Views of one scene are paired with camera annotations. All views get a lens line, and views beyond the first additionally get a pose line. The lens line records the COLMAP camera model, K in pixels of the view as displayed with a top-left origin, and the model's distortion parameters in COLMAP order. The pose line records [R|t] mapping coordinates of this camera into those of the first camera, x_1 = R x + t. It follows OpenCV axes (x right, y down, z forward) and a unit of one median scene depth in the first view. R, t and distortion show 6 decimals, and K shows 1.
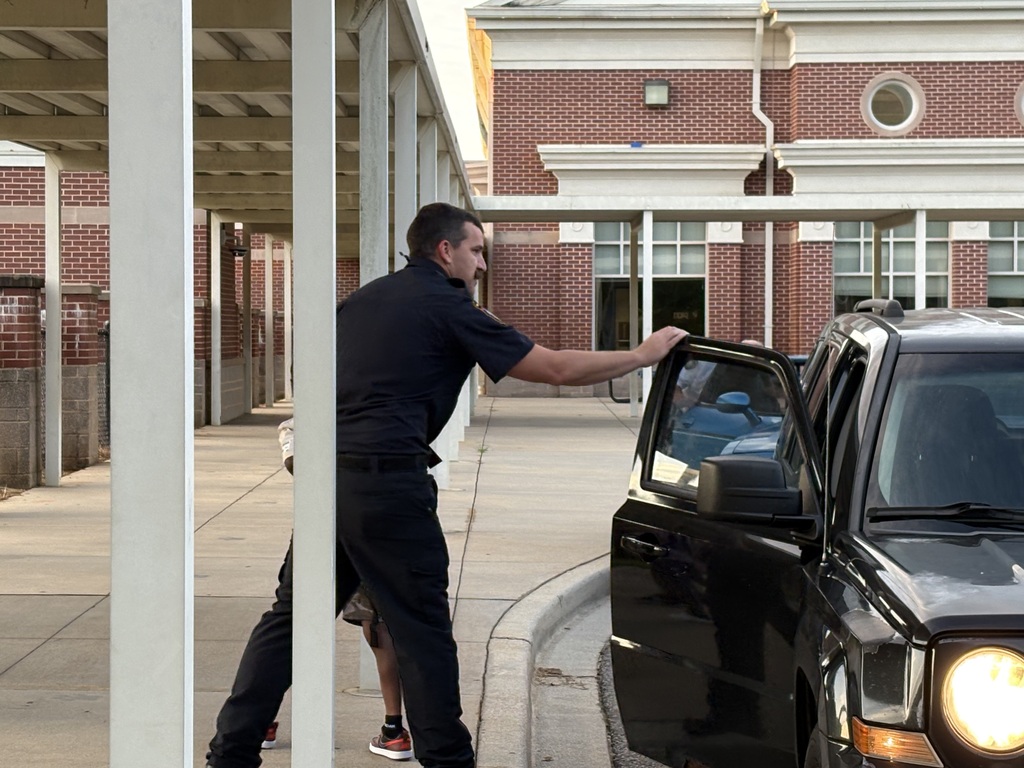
lens RADIAL K [[2569.5, 0, 512.0], [0, 2569.5, 384.0], [0, 0, 1]] dist [0.207117, -0.810371]
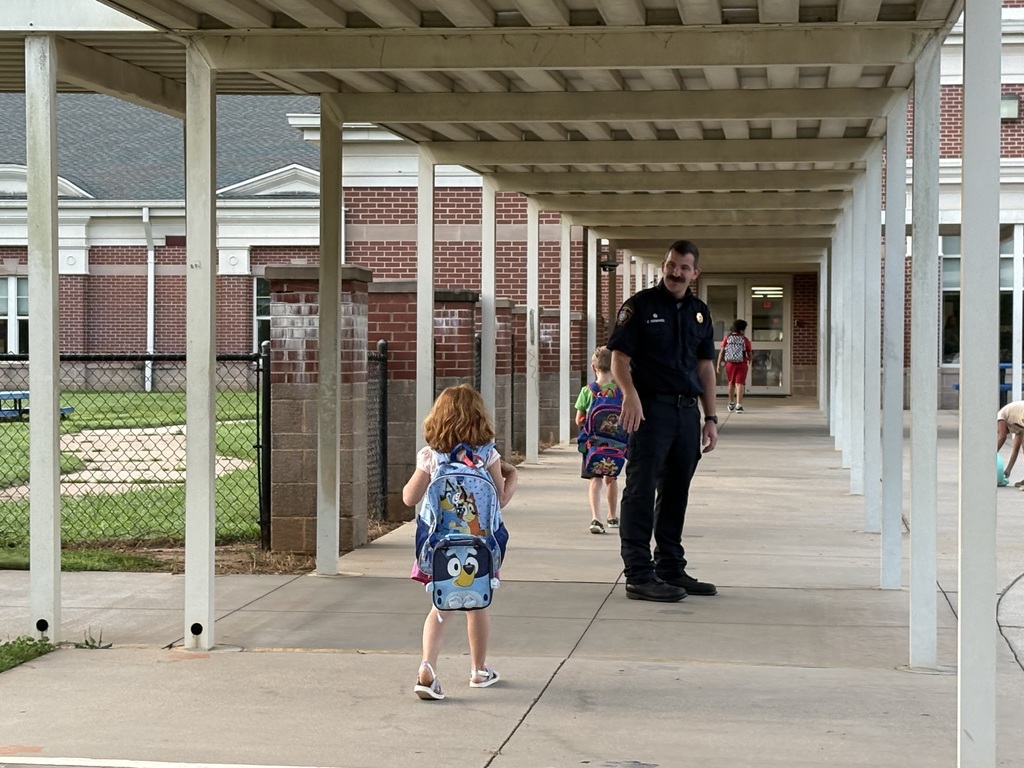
lens RADIAL K [[2569.5, 0, 512.0], [0, 2569.5, 384.0], [0, 0, 1]] dist [0.207117, -0.810371]
pose [[0.993948, 0.002329, -0.109823, -0.037614], [-0.002958, 0.999980, -0.005569, 0.001886], [0.109808, 0.005861, 0.993936, -0.037381]]
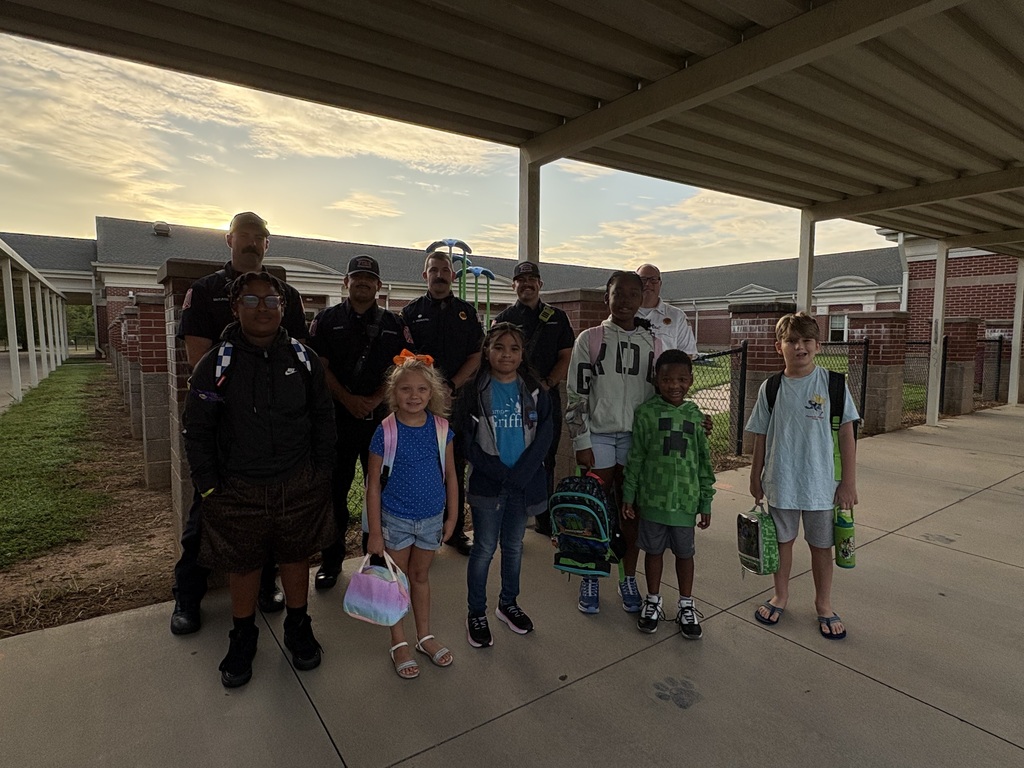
lens RADIAL K [[553.0, 0, 512.0], [0, 553.0, 384.0], [0, 0, 1]] dist [0.017855, 0.000008]
pose [[0.583445, 0.061144, -0.809848, -0.022833], [-0.014099, 0.997774, 0.065175, -0.012002], [0.812030, -0.026608, 0.583008, 0.518370]]
